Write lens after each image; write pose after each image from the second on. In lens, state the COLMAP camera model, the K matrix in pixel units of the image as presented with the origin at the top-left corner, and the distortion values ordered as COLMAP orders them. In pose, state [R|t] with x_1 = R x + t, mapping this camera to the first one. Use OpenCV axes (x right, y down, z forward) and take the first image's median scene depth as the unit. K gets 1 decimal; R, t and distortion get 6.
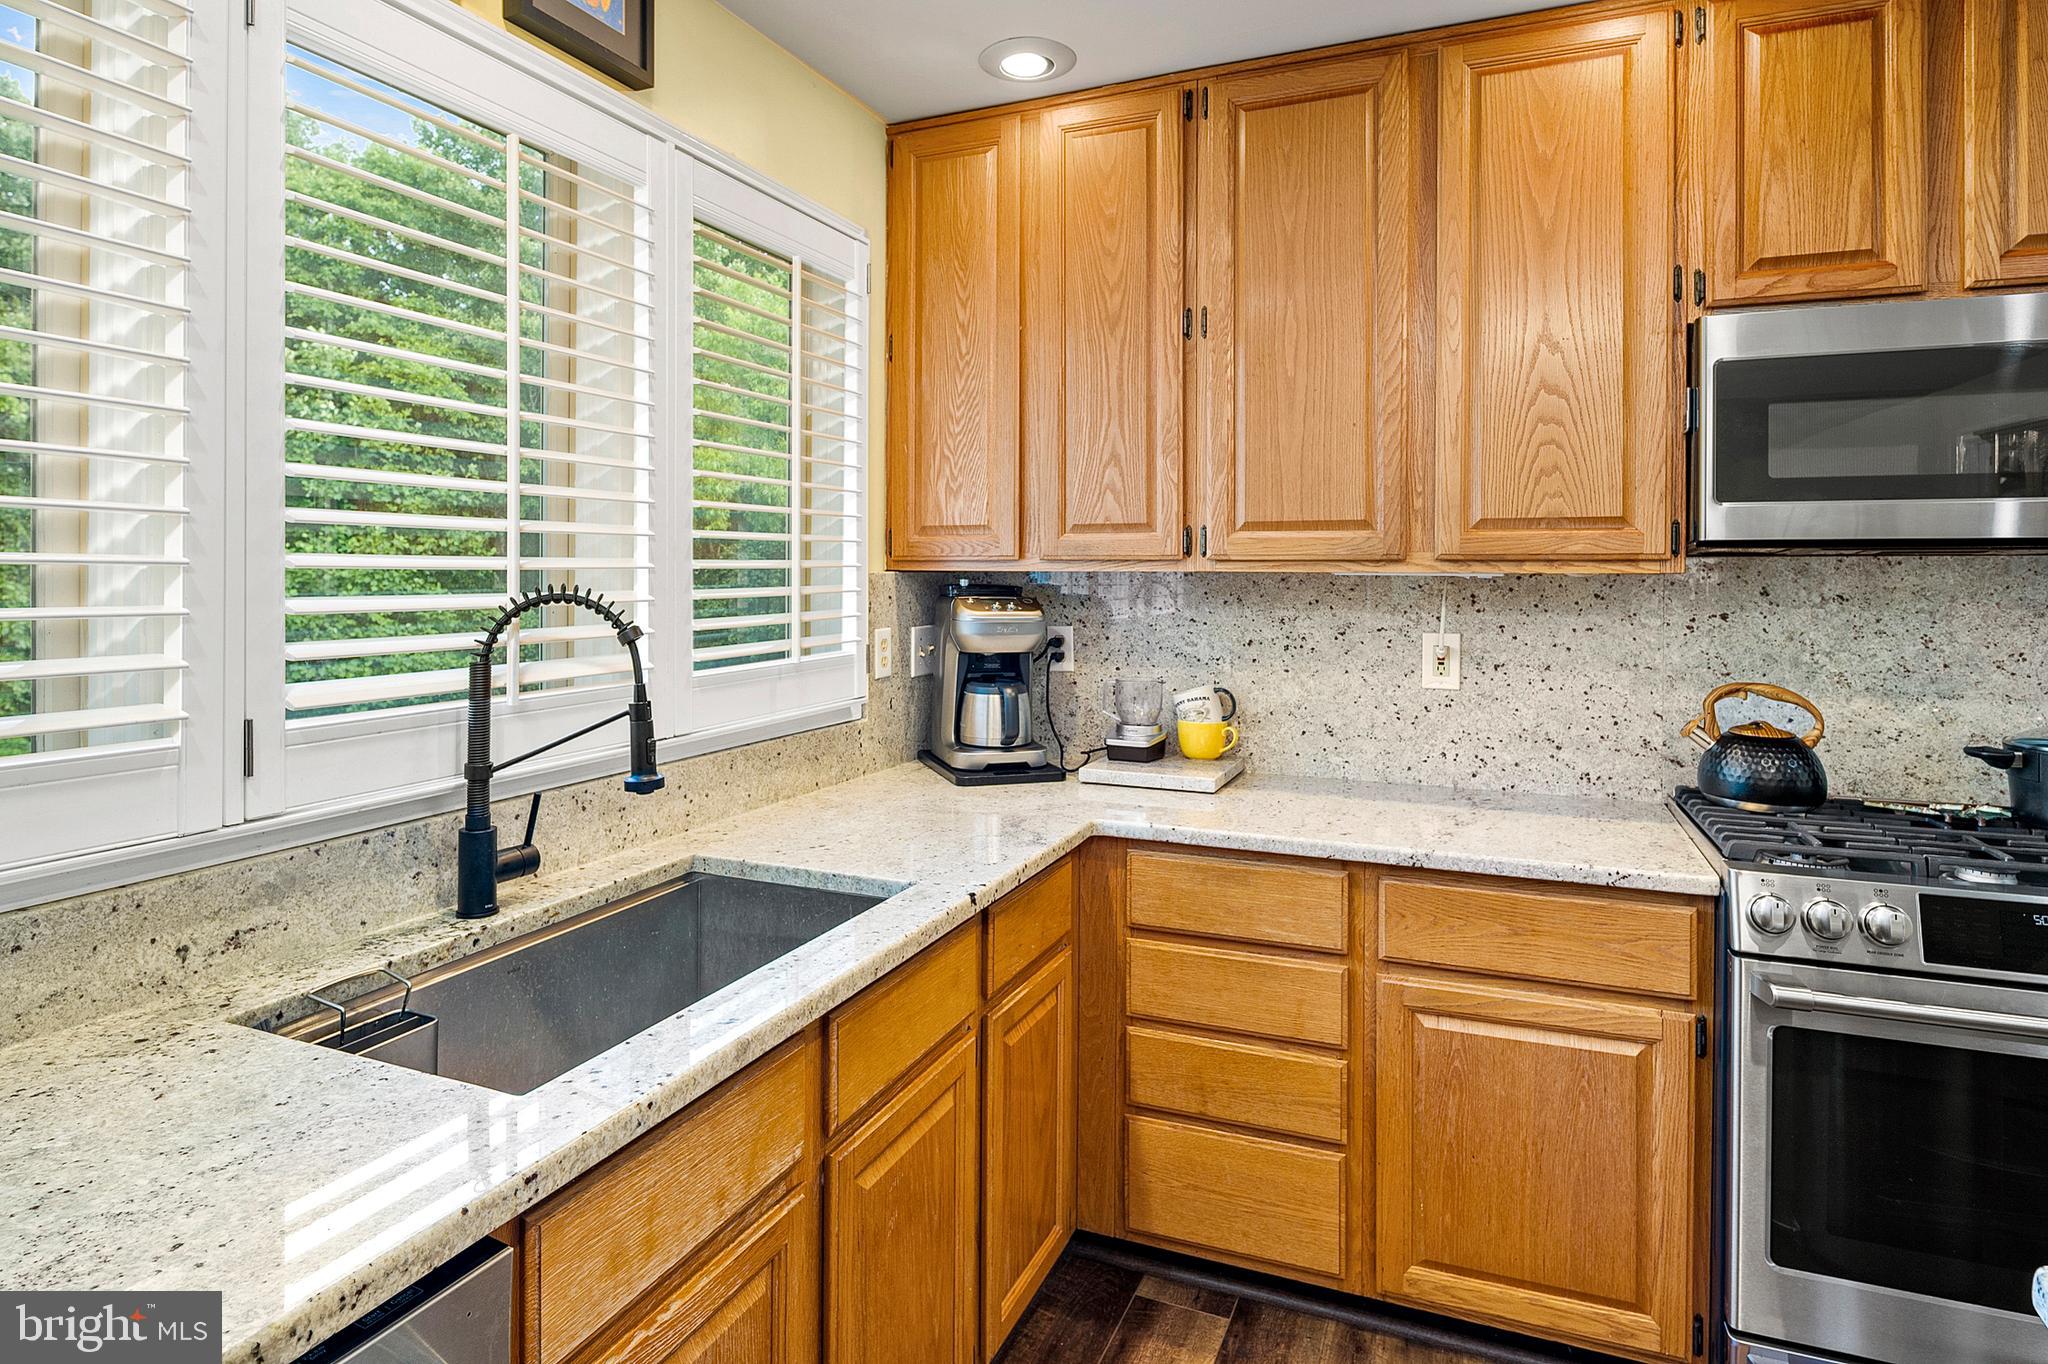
lens RADIAL K [[1116.7, 0, 1016.9], [0, 1116.7, 583.2], [0, 0, 1]] dist [-0.001424, -0.007988]
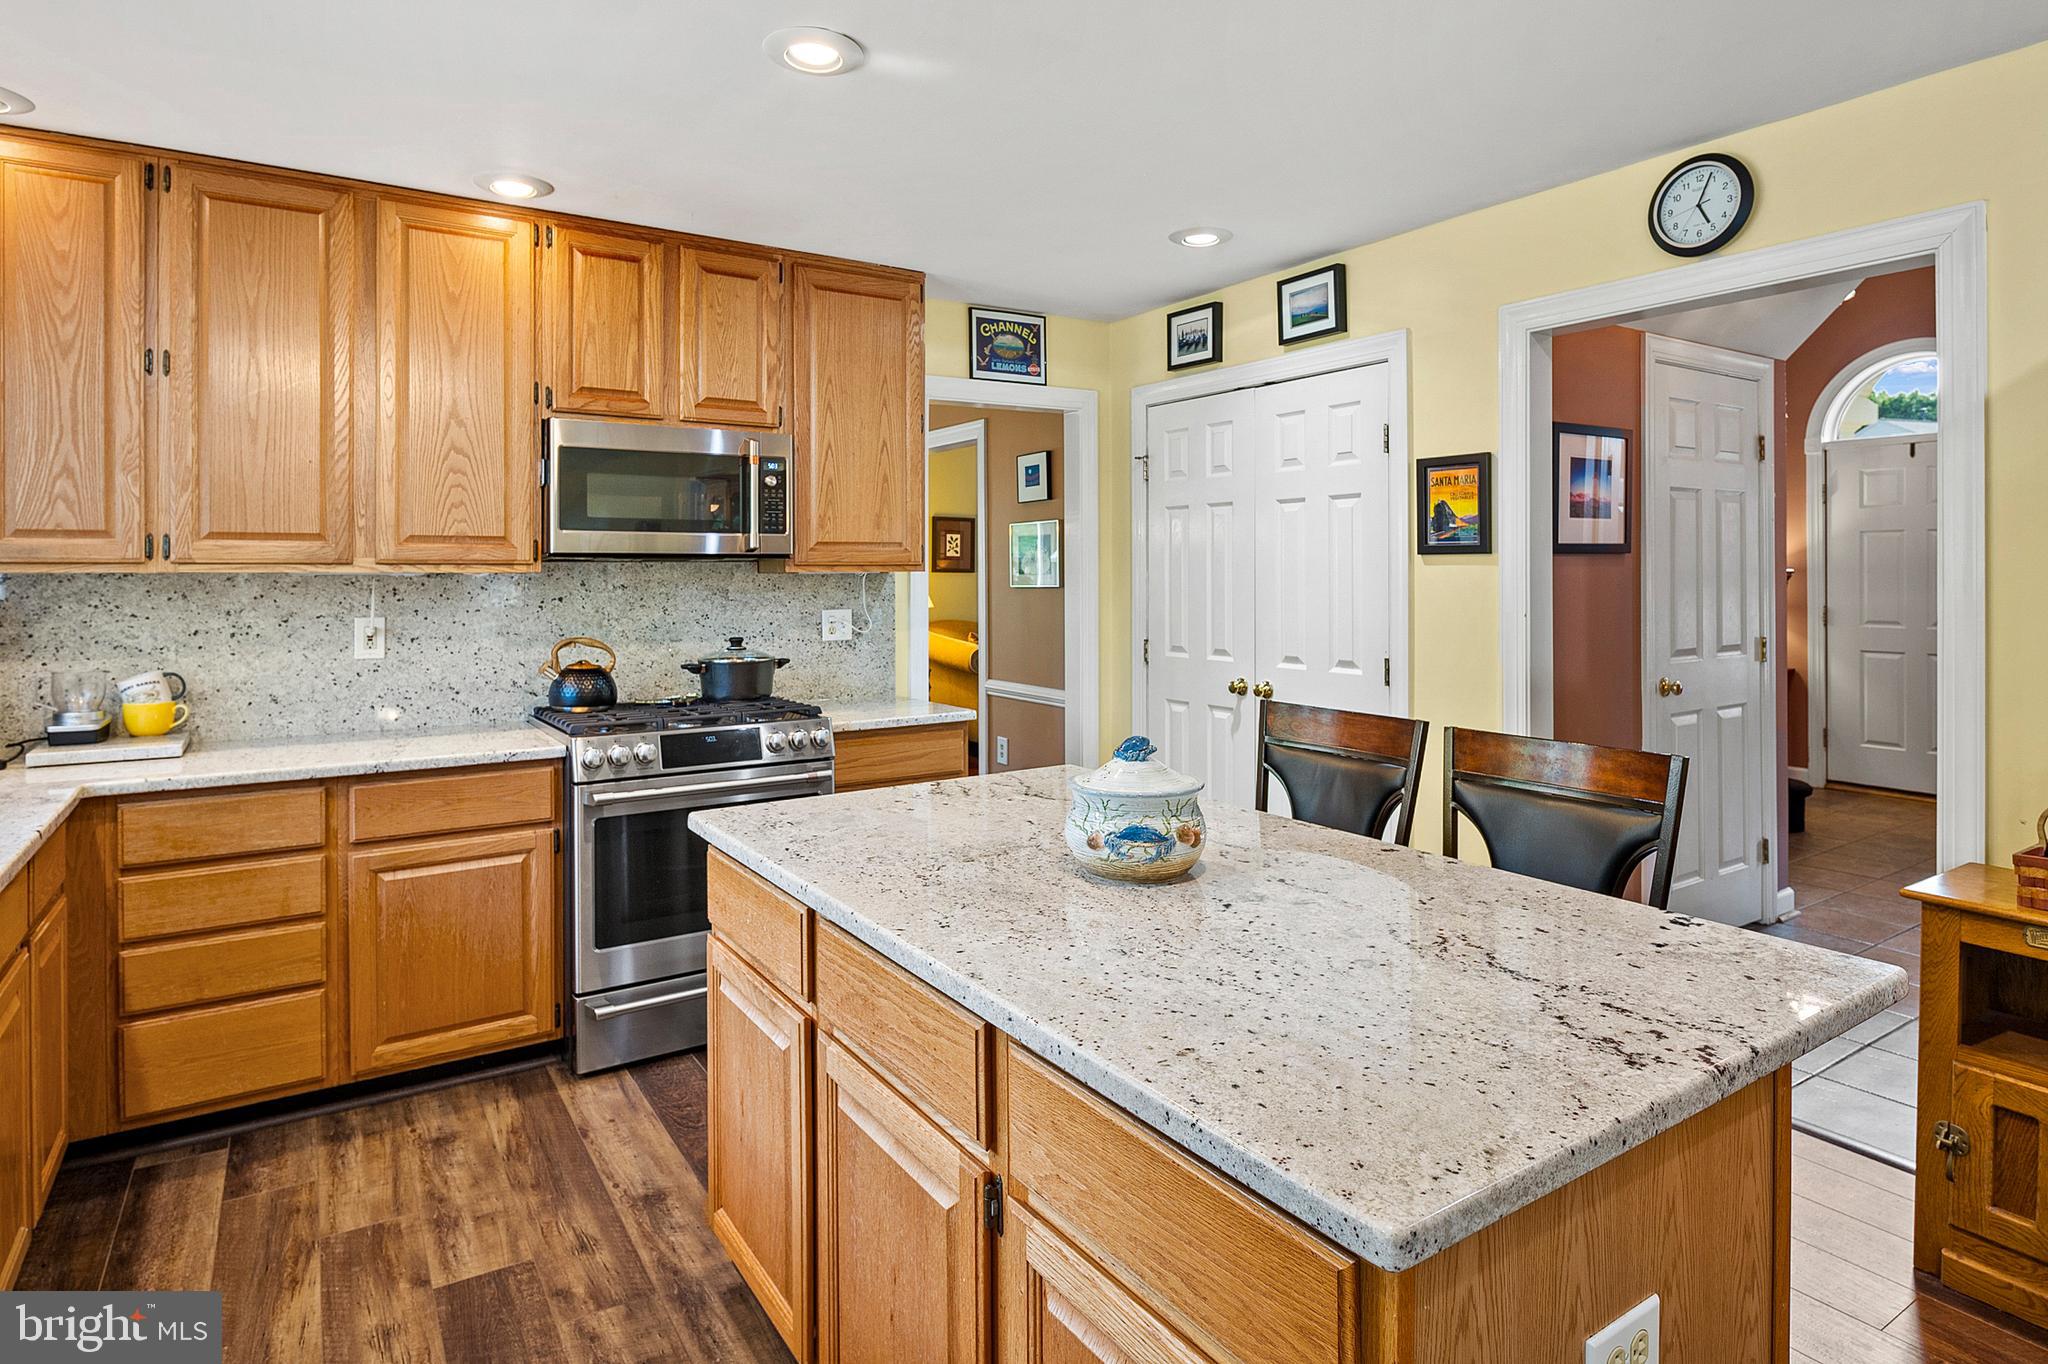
lens RADIAL K [[1119.6, 0, 1014.7], [0, 1119.6, 555.1], [0, 0, 1]] dist [-0.003665, -0.002348]
pose [[0.558539, 0.008133, 0.829438, -0.353207], [0.011560, 0.999778, -0.017588, 0.002563], [-0.829398, 0.019412, 0.558321, -0.463998]]
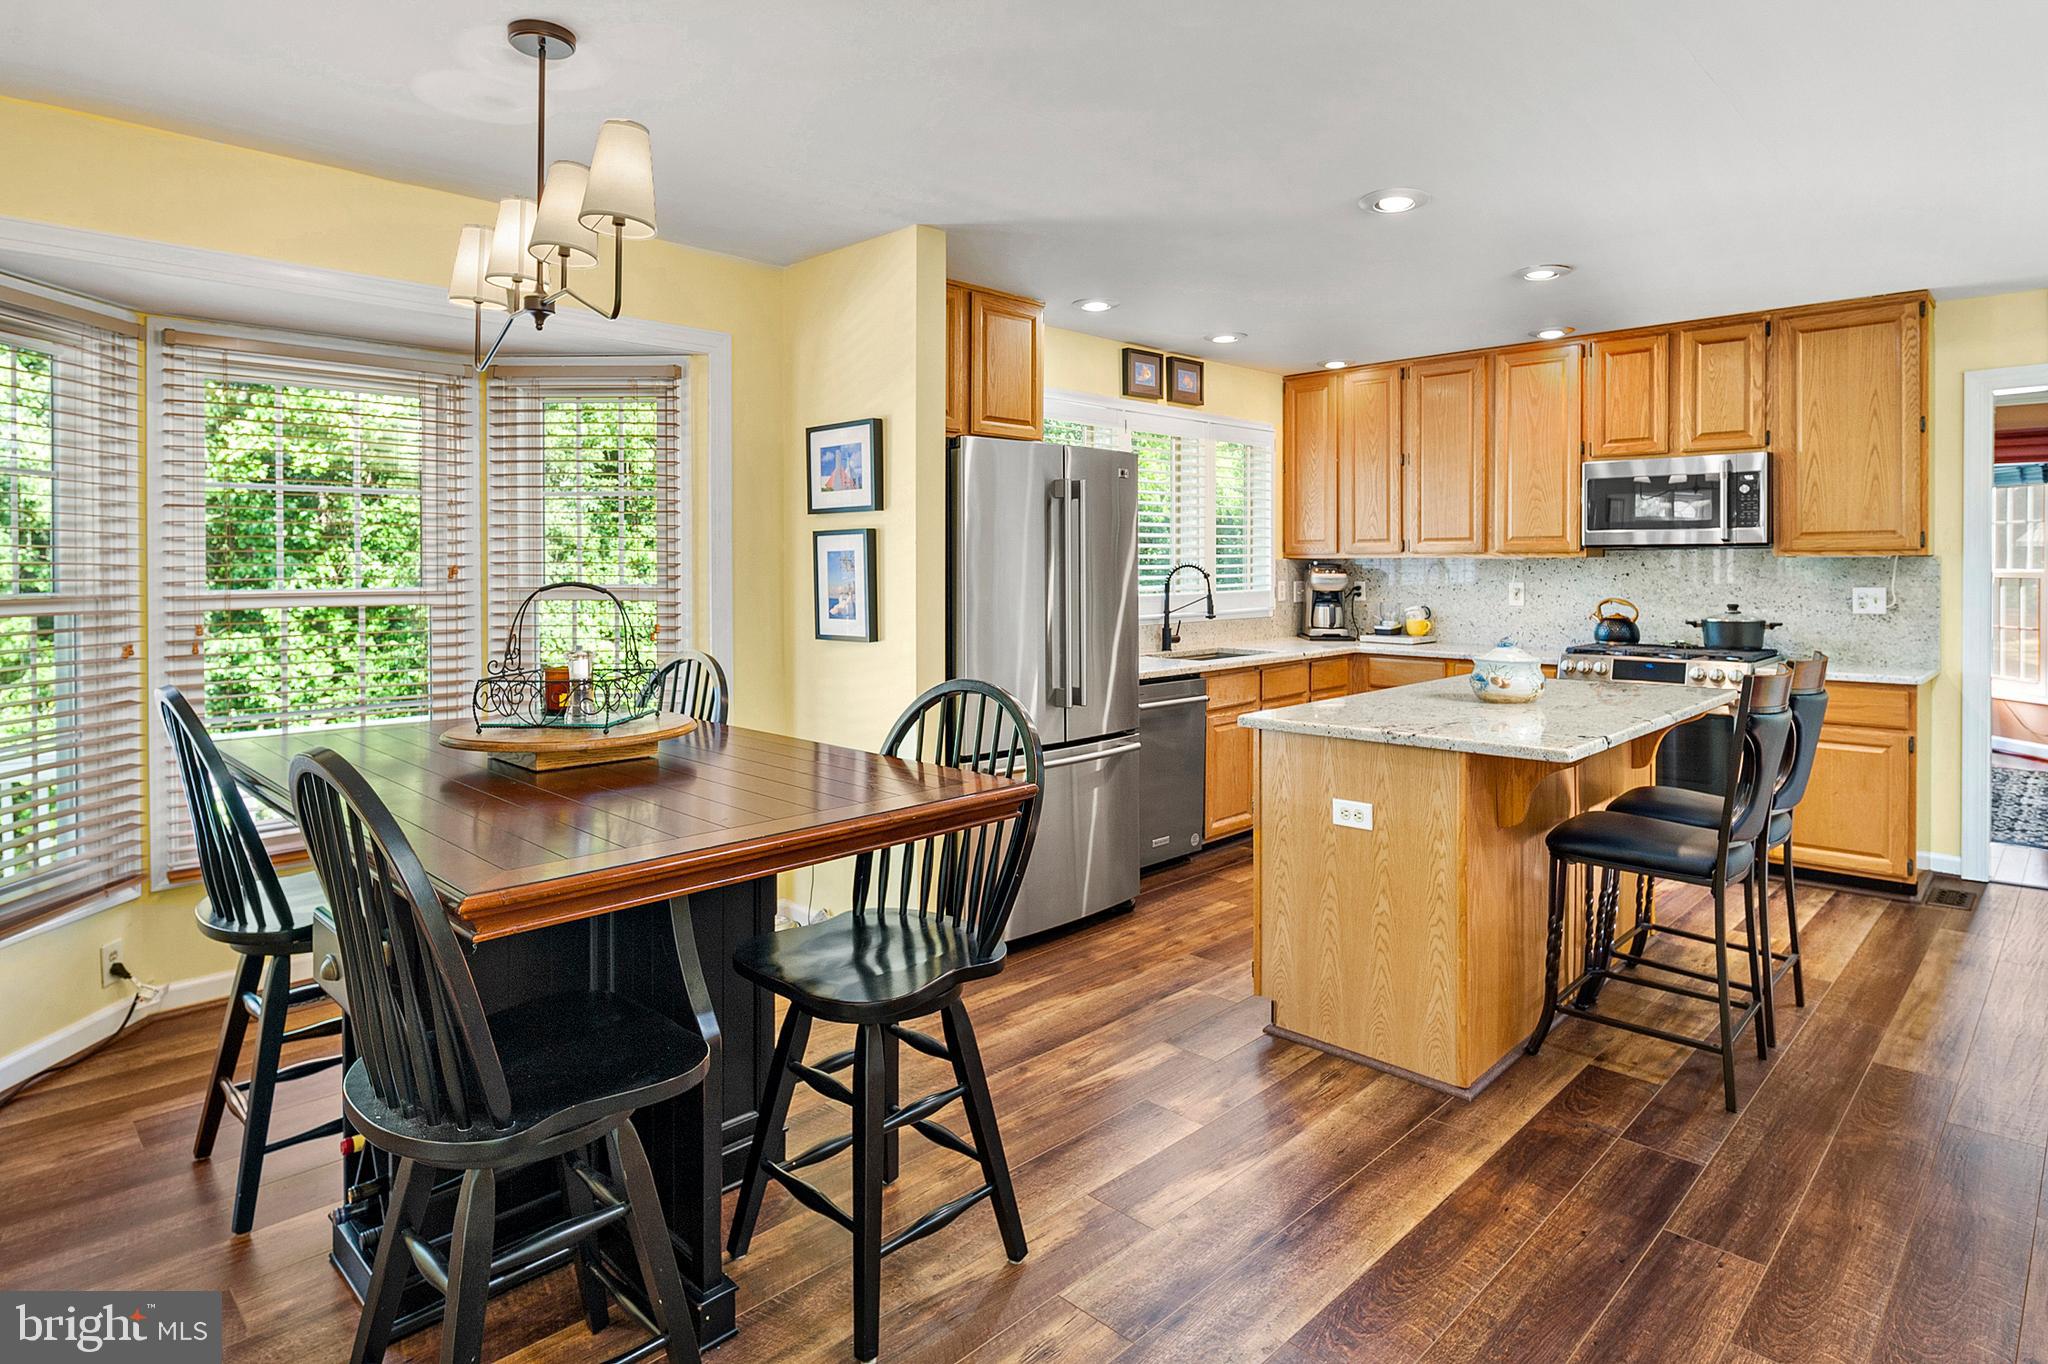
lens RADIAL K [[1119.6, 0, 1014.7], [0, 1119.6, 555.1], [0, 0, 1]] dist [-0.003665, -0.002348]
pose [[0.930152, -0.007711, -0.367093, 0.299971], [0.001659, 0.999857, -0.016801, 0.027966], [0.367171, 0.015018, 0.930032, -1.906259]]
